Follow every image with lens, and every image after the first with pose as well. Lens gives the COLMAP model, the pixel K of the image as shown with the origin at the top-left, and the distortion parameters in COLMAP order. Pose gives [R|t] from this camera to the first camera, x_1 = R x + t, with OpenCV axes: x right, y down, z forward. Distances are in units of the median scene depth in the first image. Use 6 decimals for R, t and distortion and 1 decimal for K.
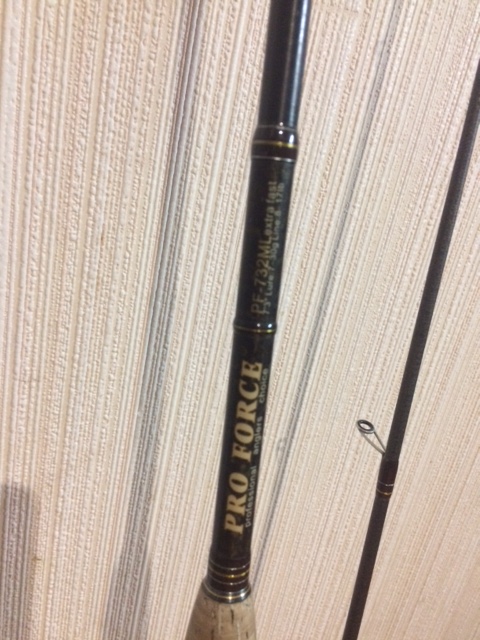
lens RADIAL K [[555.0, 0, 240.2], [0, 555.0, 320.5], [0, 0, 1]] dist [0.038490, -0.054944]
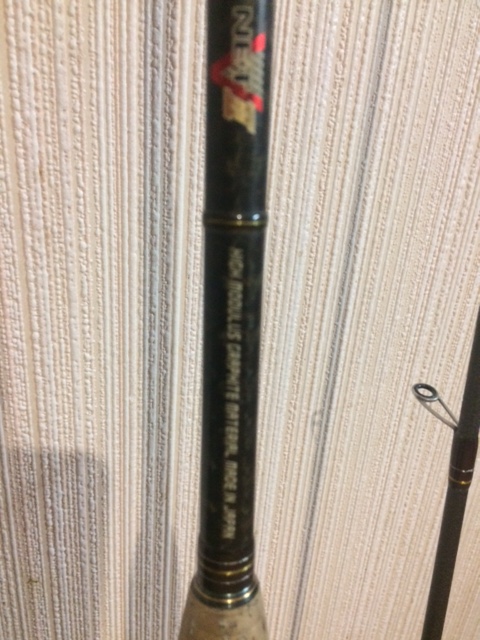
lens RADIAL K [[555.0, 0, 240.0], [0, 555.0, 320.3], [0, 0, 1]] dist [0.038490, -0.054944]
pose [[0.992834, -0.097929, -0.068487, 0.036606], [0.102166, 0.992872, 0.061373, 0.023312], [0.061988, -0.067930, 0.995762, 0.224271]]
